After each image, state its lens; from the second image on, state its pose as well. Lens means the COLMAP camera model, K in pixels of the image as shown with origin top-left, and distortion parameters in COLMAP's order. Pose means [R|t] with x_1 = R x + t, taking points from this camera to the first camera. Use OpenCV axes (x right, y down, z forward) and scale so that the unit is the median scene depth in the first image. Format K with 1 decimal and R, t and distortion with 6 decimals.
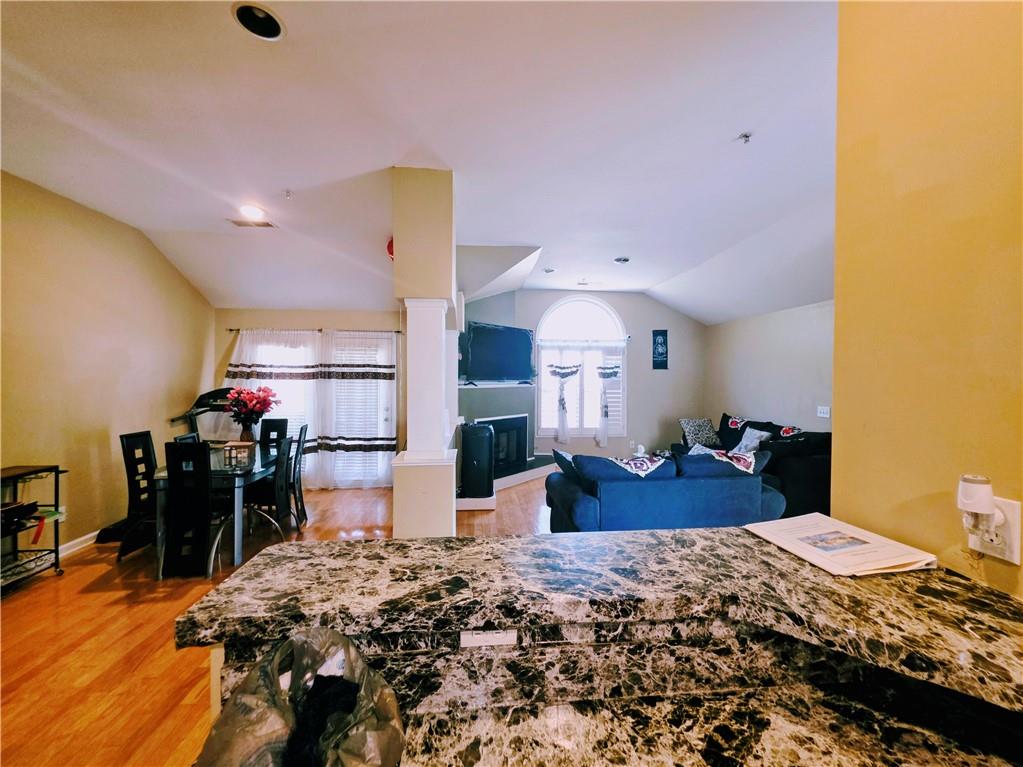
lens RADIAL K [[415.1, 0, 519.4], [0, 415.1, 380.7], [0, 0, 1]] dist [0.001063, 0.000089]
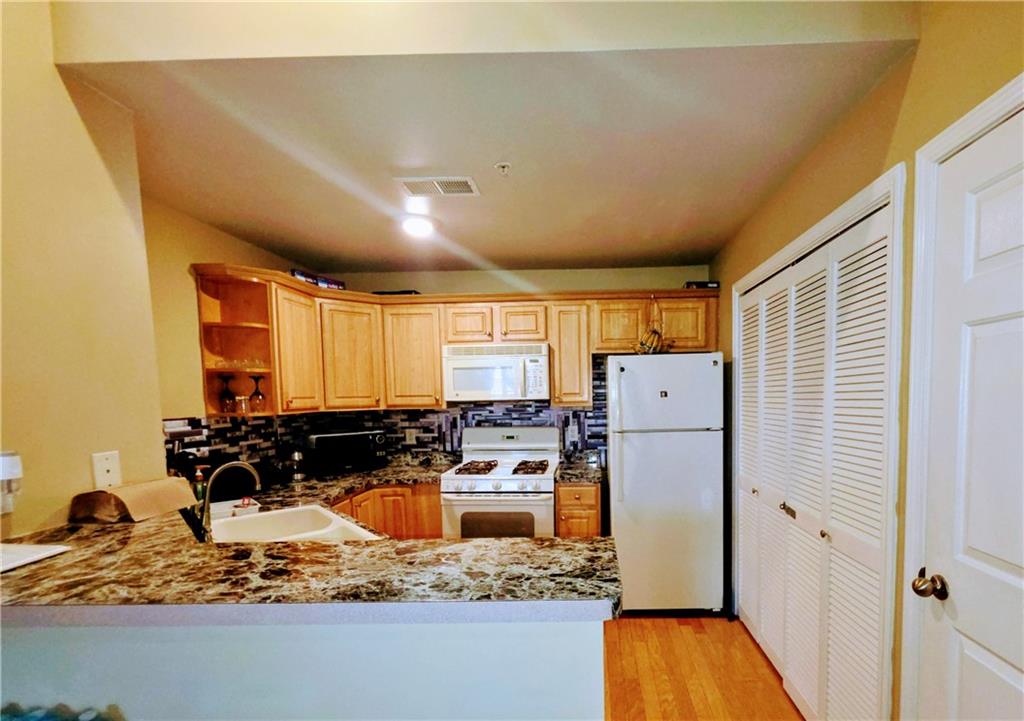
lens RADIAL K [[485.3, 0, 577.8], [0, 485.3, 430.0], [0, 0, 1]] dist [-0.002176, -0.000386]
pose [[-0.992011, 0.002396, 0.126128, -0.117487], [0.013280, 0.996247, 0.085526, 0.009777], [-0.125450, 0.086518, -0.988320, 0.333237]]
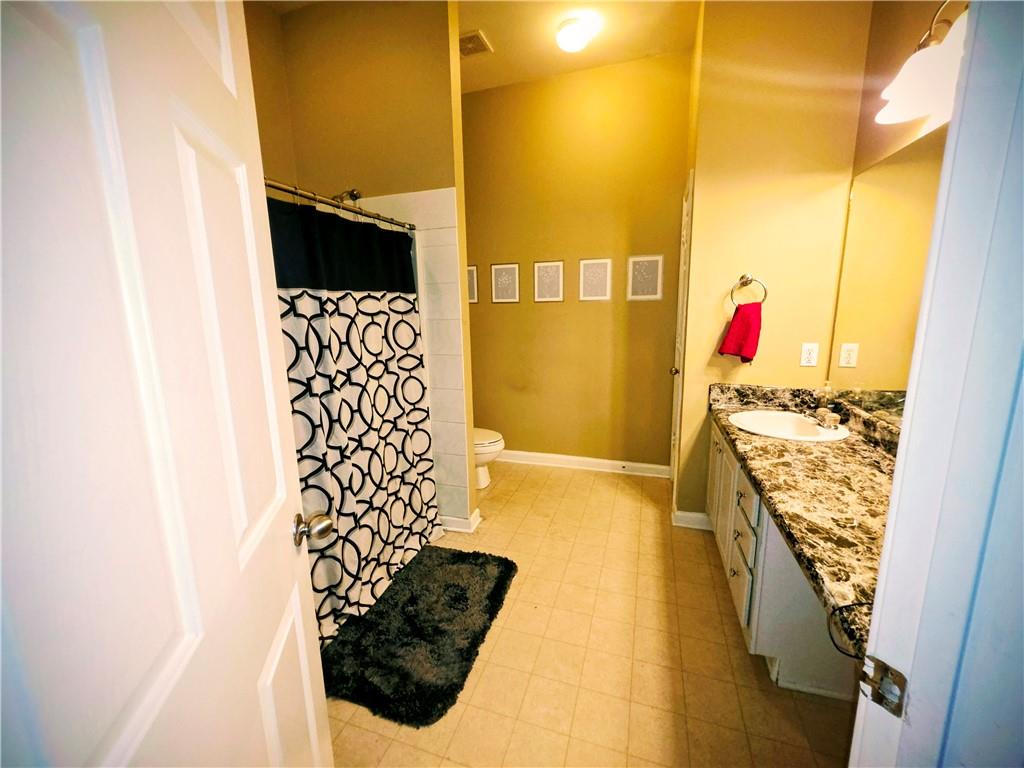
lens RADIAL K [[415.5, 0, 508.3], [0, 415.5, 386.6], [0, 0, 1]] dist [0.001063, 0.000089]
pose [[-0.401493, 0.184793, -0.897026, 0.190500], [0.011583, 0.980379, 0.196781, -0.032159], [0.915789, 0.068616, -0.395755, 0.084087]]
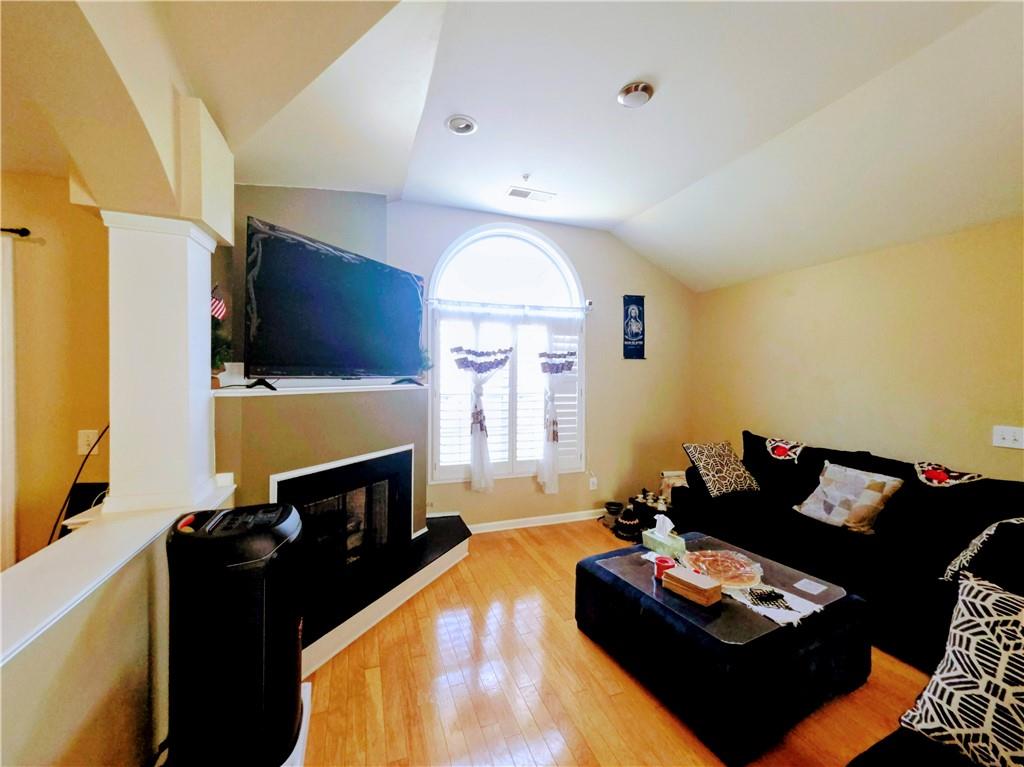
lens RADIAL K [[415.5, 0, 515.4], [0, 415.5, 384.1], [0, 0, 1]] dist [0.001063, 0.000089]
pose [[0.968848, -0.003741, 0.247627, 0.018603], [0.001018, 0.999938, 0.011120, 0.003265], [-0.247653, -0.010521, 0.968792, 0.573551]]
